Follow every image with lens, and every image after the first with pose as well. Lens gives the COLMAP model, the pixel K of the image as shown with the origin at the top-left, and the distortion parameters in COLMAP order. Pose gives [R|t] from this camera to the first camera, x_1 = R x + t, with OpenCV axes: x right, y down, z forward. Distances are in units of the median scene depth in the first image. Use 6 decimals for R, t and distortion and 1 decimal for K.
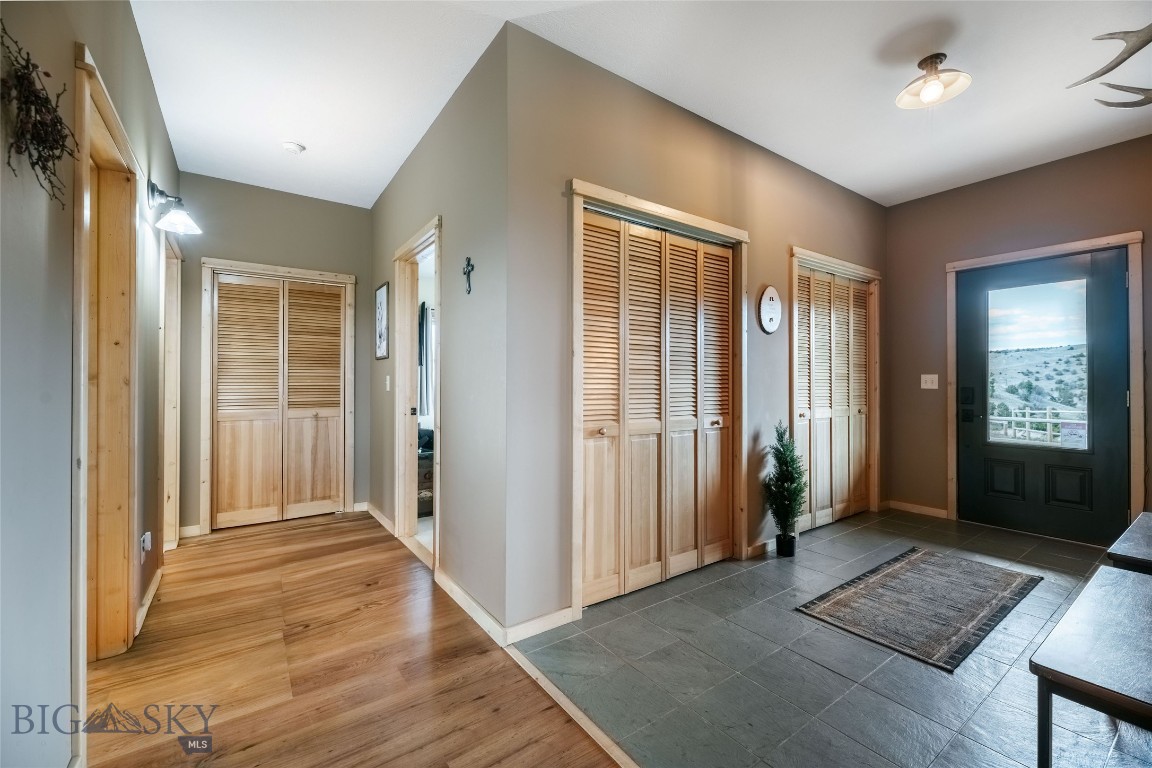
lens RADIAL K [[463.9, 0, 593.0], [0, 463.9, 379.7], [0, 0, 1]] dist [0.001408, 0.000050]
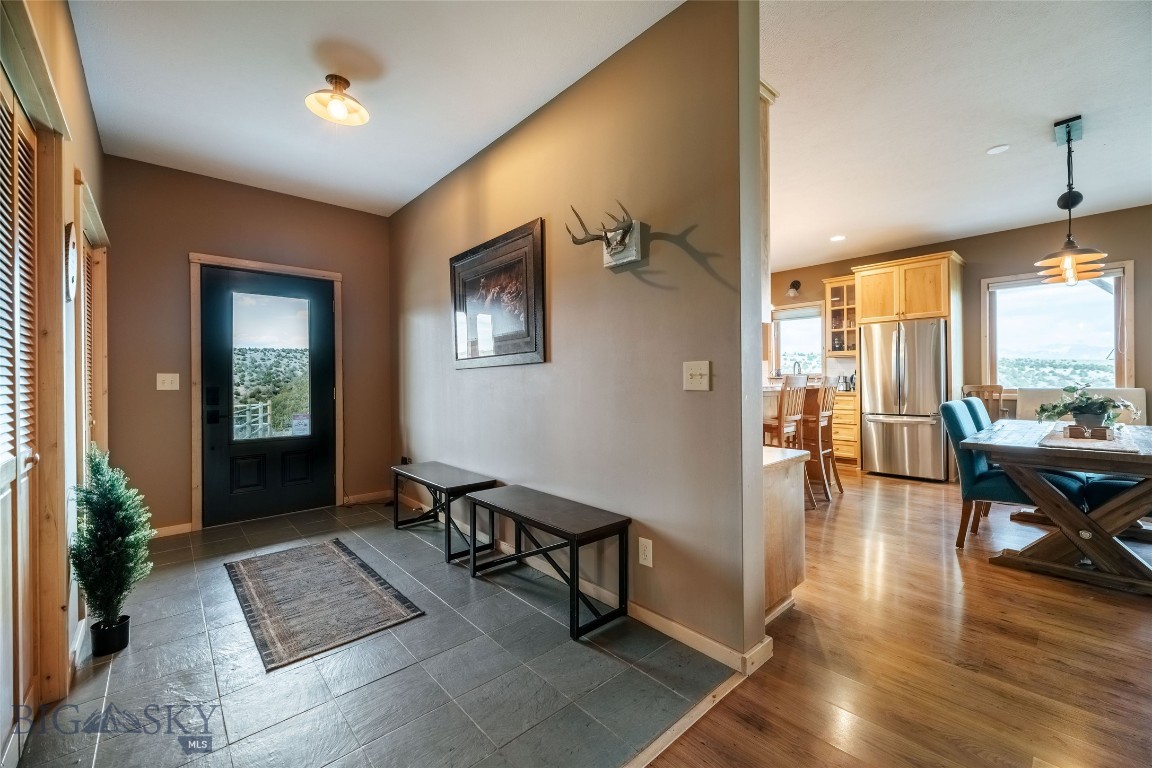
lens RADIAL K [[463.9, 0, 593.0], [0, 463.9, 379.7], [0, 0, 1]] dist [0.001408, 0.000050]
pose [[-0.116058, 0.002353, 0.993240, -0.337105], [0.001778, 0.999996, -0.002161, 0.005030], [-0.993241, 0.001515, -0.116062, 0.454908]]
